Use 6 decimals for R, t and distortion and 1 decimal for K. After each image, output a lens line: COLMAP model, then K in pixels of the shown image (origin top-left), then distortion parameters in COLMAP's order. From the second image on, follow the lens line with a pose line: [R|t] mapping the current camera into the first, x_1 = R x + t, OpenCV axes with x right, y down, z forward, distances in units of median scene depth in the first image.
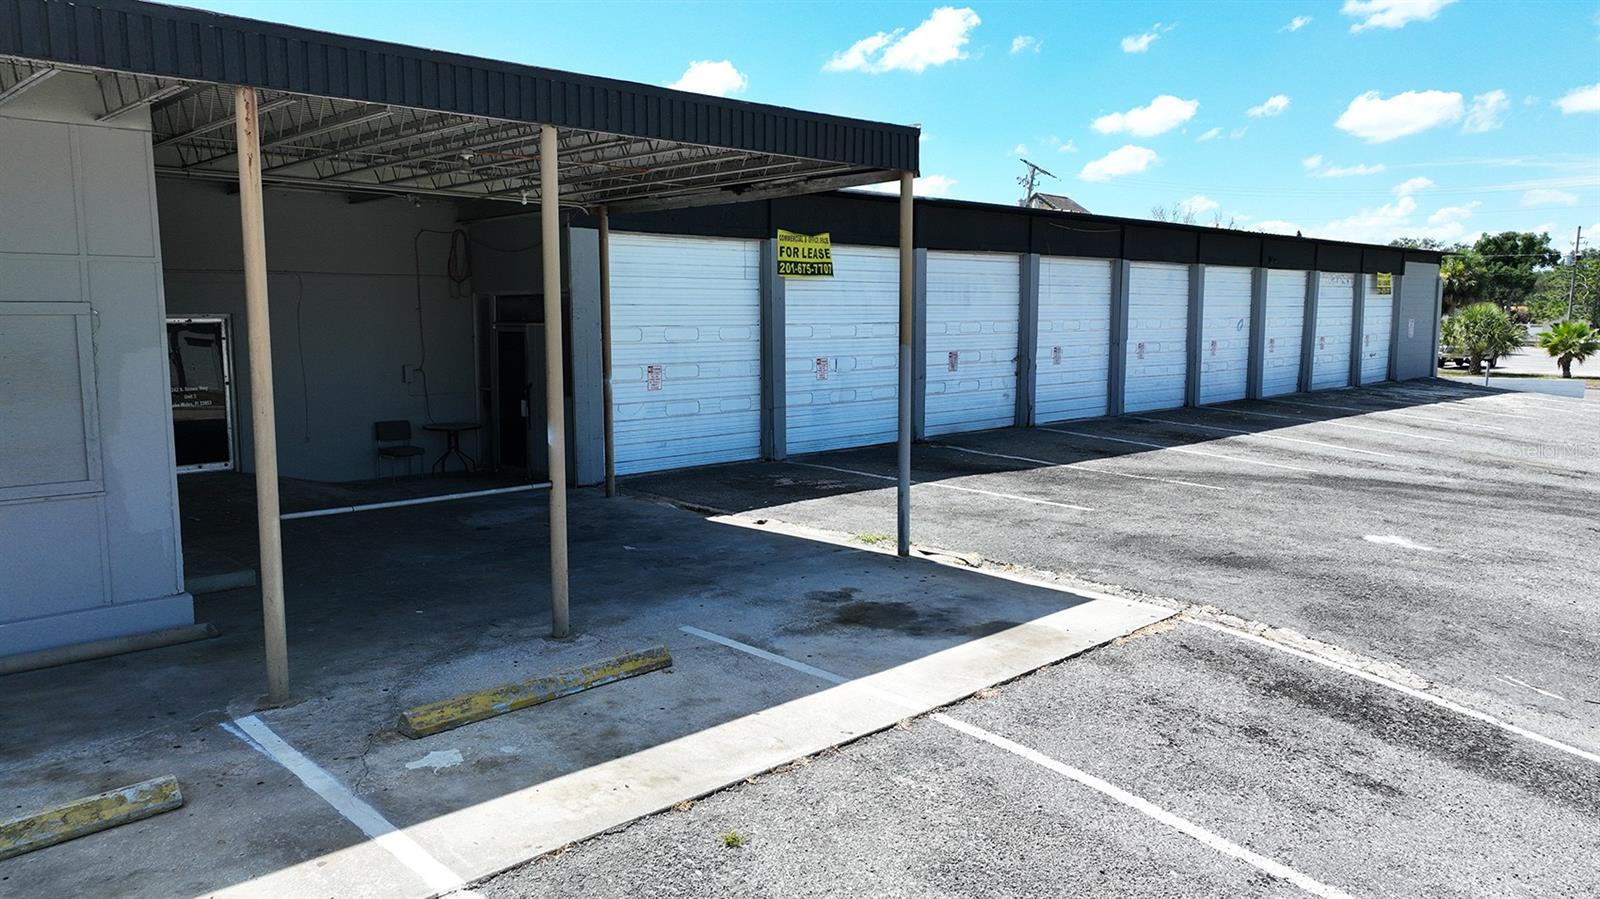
lens RADIAL K [[1086.4, 0, 768.9], [0, 1086.4, 451.2], [0, 0, 1]] dist [0.089784, 0.000823]
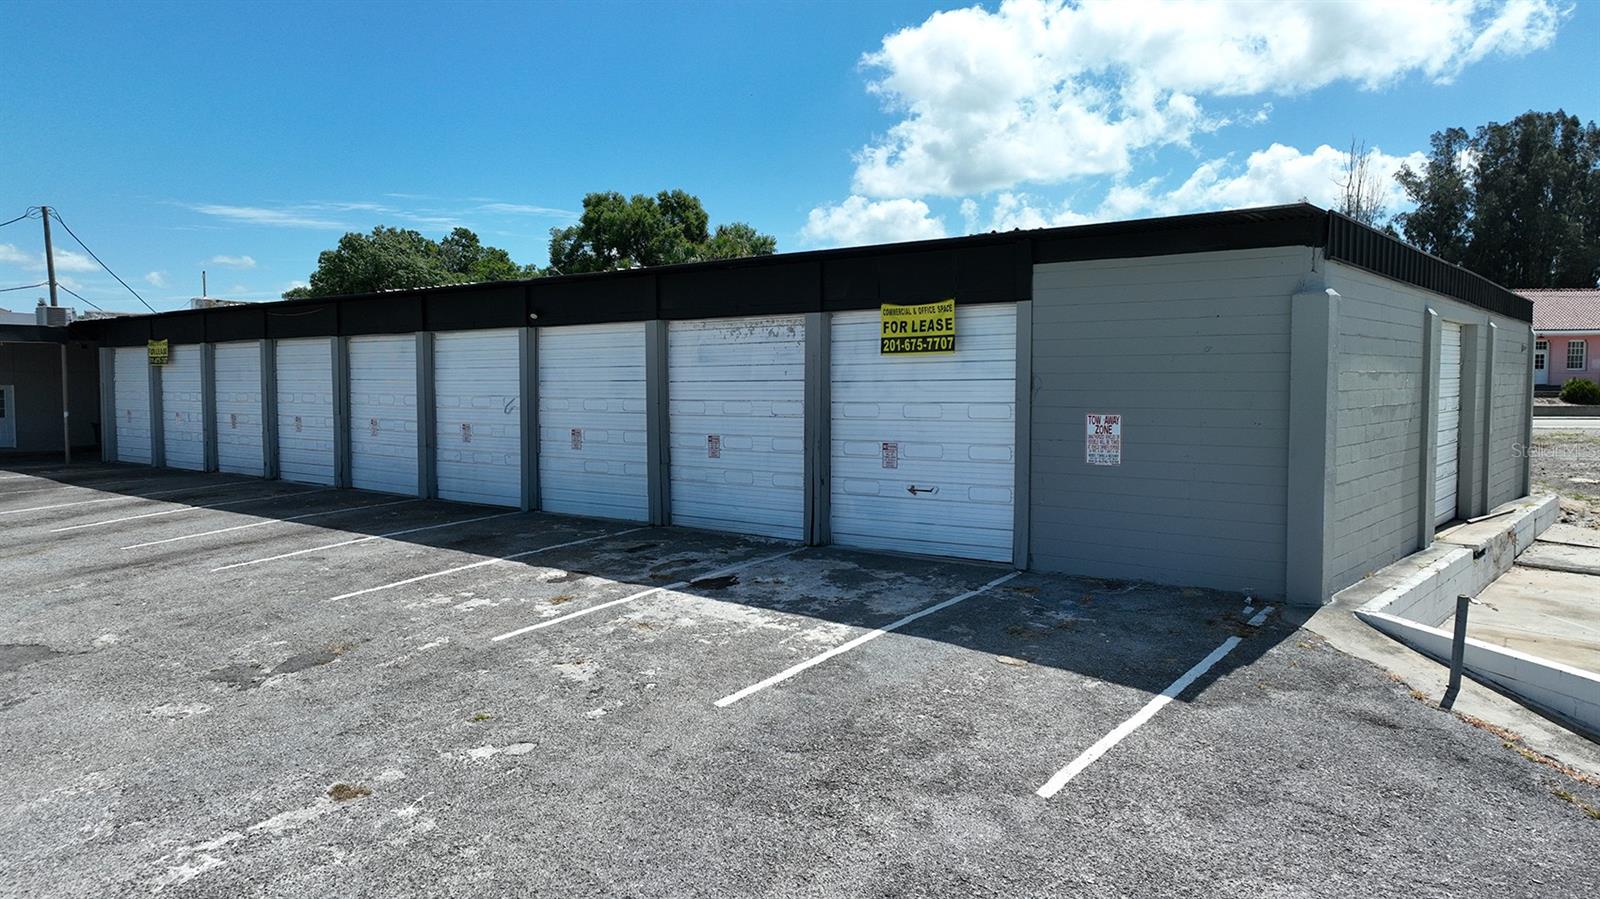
lens RADIAL K [[1086.4, 0, 768.9], [0, 1086.4, 451.2], [0, 0, 1]] dist [0.089784, 0.000823]
pose [[0.106274, 0.044825, -0.993326, 0.882748], [-0.136800, 0.990143, 0.030045, -0.097171], [0.984881, 0.132694, 0.111359, 0.820202]]
